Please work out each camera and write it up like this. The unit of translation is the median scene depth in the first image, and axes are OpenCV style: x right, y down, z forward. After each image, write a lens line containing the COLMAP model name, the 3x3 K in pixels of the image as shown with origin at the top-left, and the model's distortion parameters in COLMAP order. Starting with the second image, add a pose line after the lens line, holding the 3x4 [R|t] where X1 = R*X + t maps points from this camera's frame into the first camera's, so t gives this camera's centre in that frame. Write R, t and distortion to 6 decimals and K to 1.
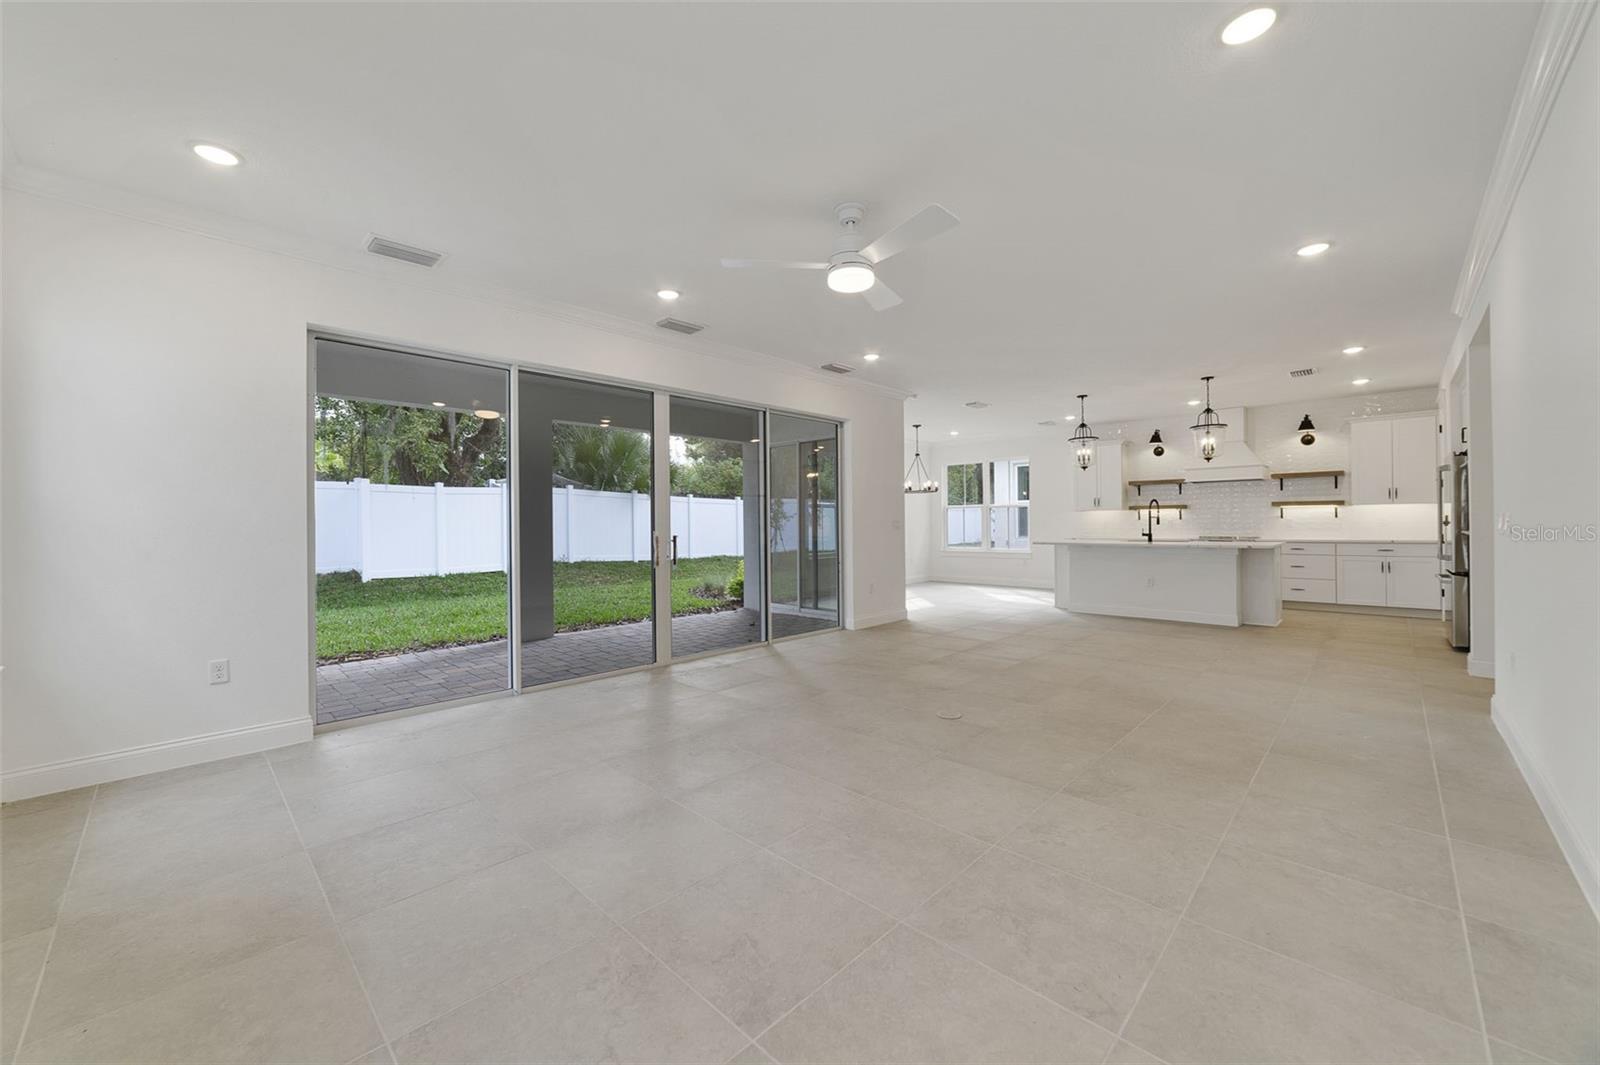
lens RADIAL K [[622.1, 0, 786.9], [0, 622.1, 521.9], [0, 0, 1]] dist [-0.010100, 0.004021]
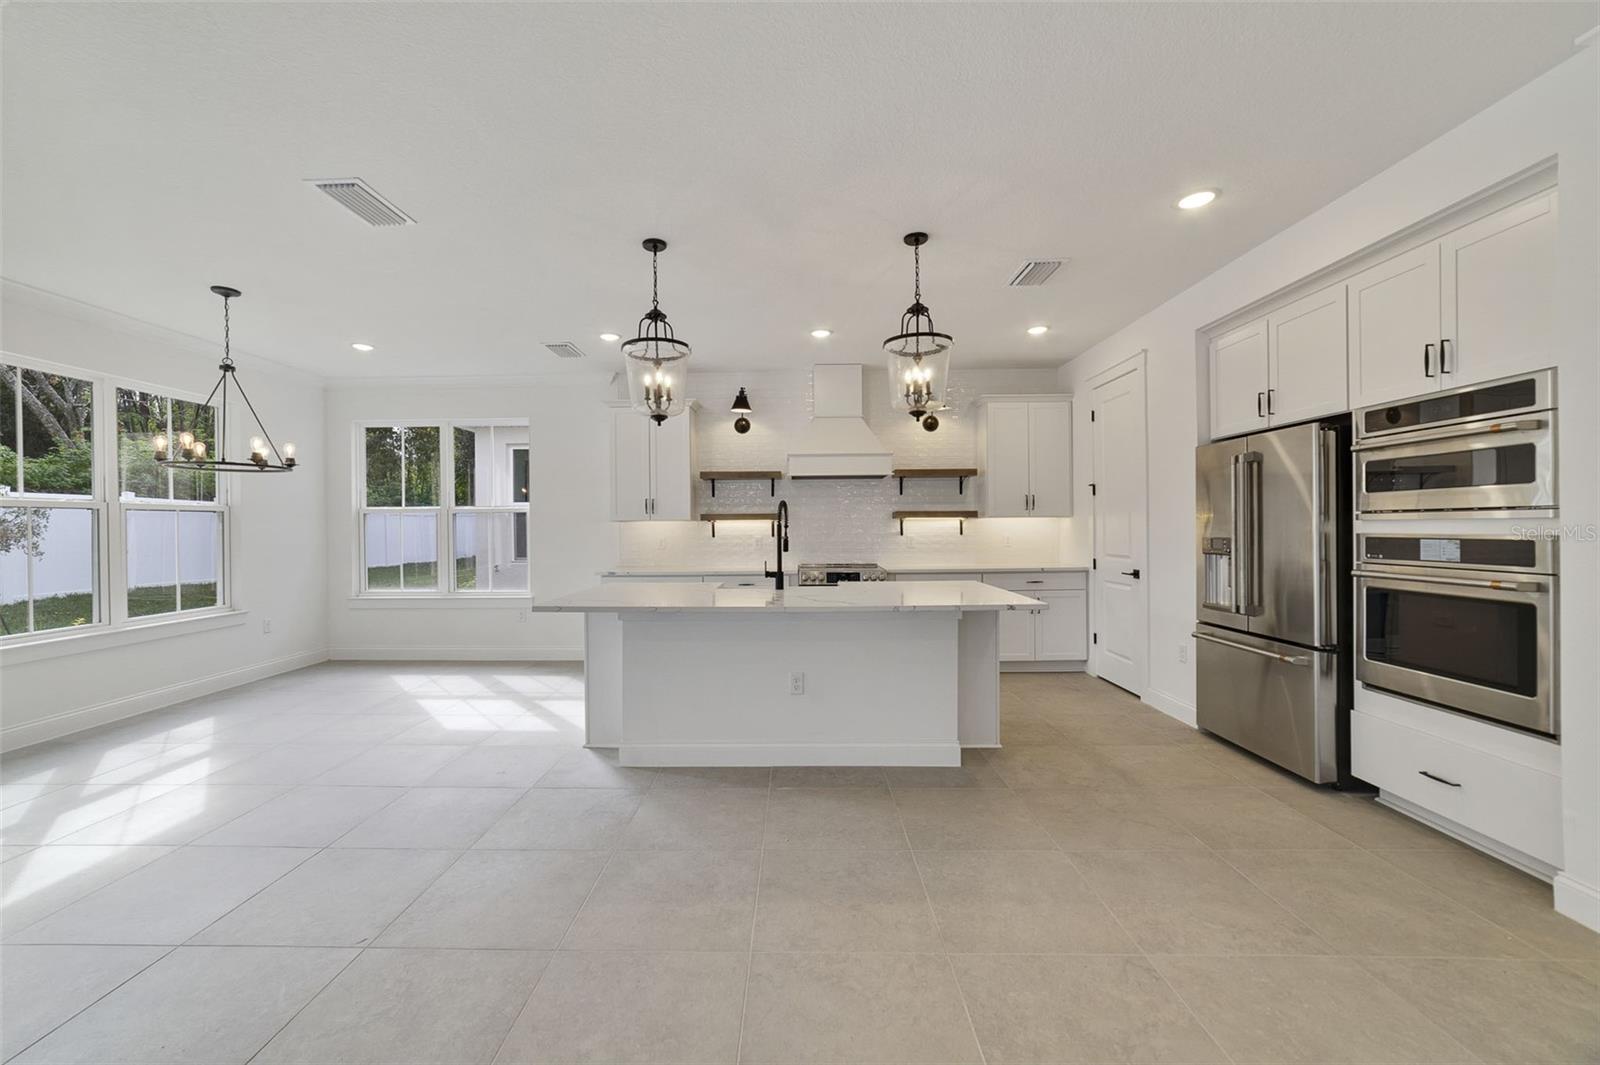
lens RADIAL K [[622.1, 0, 793.8], [0, 622.1, 523.1], [0, 0, 1]] dist [-0.010100, 0.004021]
pose [[0.719270, 0.007294, 0.694693, 0.222600], [-0.000861, 0.999953, -0.009608, -0.012016], [-0.694730, 0.006313, 0.719243, 0.553901]]
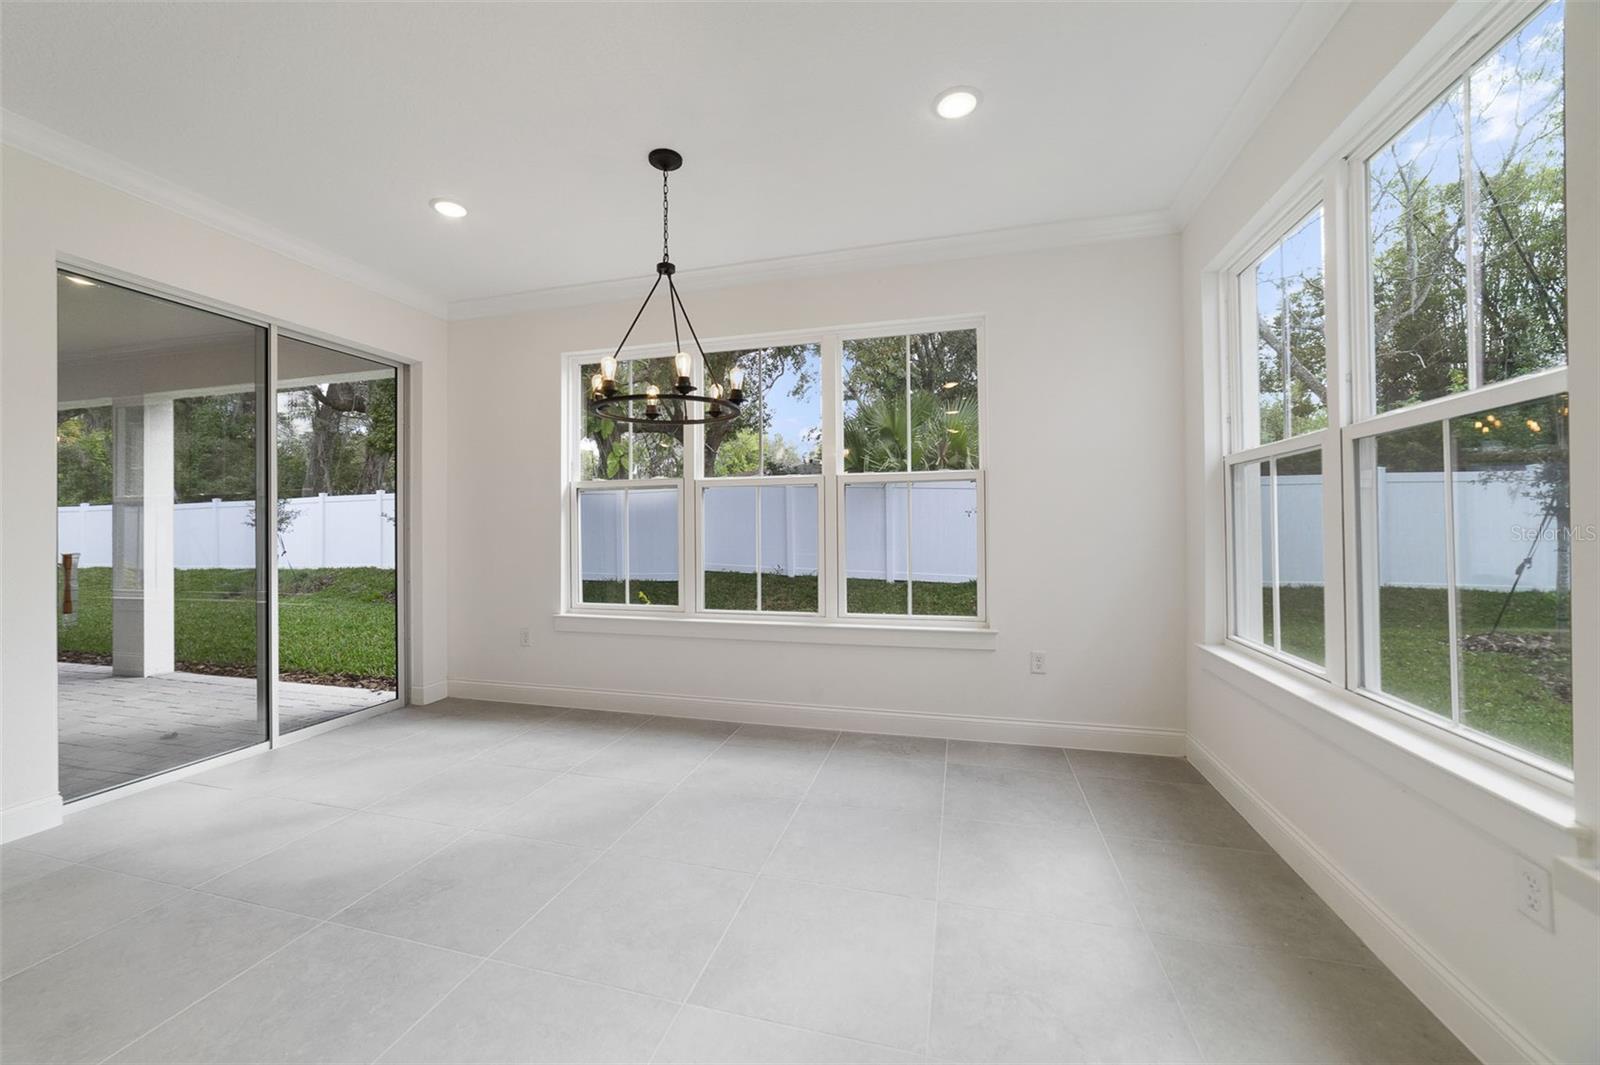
lens RADIAL K [[621.9, 0, 794.7], [0, 621.9, 527.8], [0, 0, 1]] dist [0.000506, 0.000187]
pose [[0.495775, 0.007183, -0.868422, 0.512893], [0.003746, 0.999939, 0.010409, -0.002527], [0.868443, -0.008414, 0.495717, 1.019126]]
